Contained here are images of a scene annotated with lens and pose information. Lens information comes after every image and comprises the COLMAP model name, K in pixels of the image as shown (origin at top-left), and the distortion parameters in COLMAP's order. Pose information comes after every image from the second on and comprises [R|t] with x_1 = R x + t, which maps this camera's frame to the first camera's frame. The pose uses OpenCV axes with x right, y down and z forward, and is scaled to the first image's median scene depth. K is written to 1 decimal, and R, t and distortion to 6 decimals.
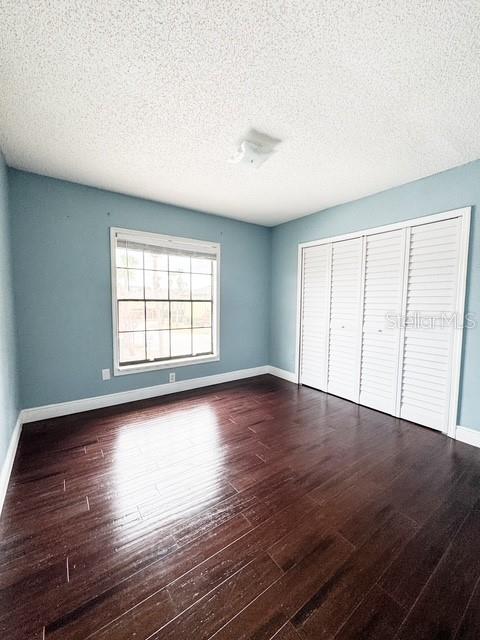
lens RADIAL K [[256.3, 0, 240.0], [0, 256.3, 320.0], [0, 0, 1]] dist [-0.000522, 0.000001]
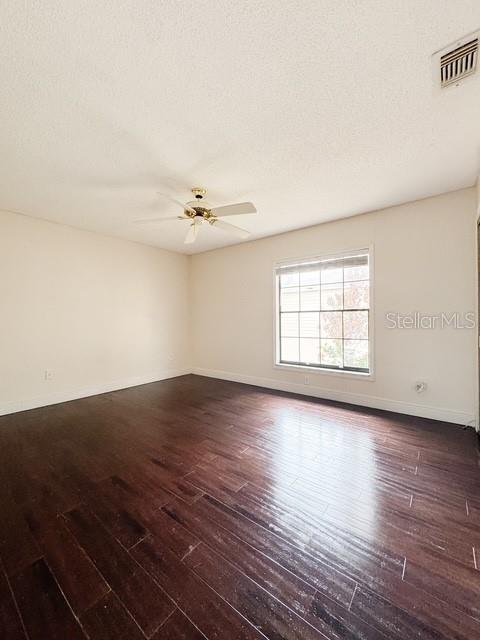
lens RADIAL K [[256.3, 0, 240.0], [0, 256.3, 320.0], [0, 0, 1]] dist [-0.000522, 0.000001]
pose [[0.262653, 0.007279, -0.964863, 0.672855], [-0.042444, 0.999091, -0.004017, -0.021033], [0.963956, 0.042008, 0.262724, 0.370787]]
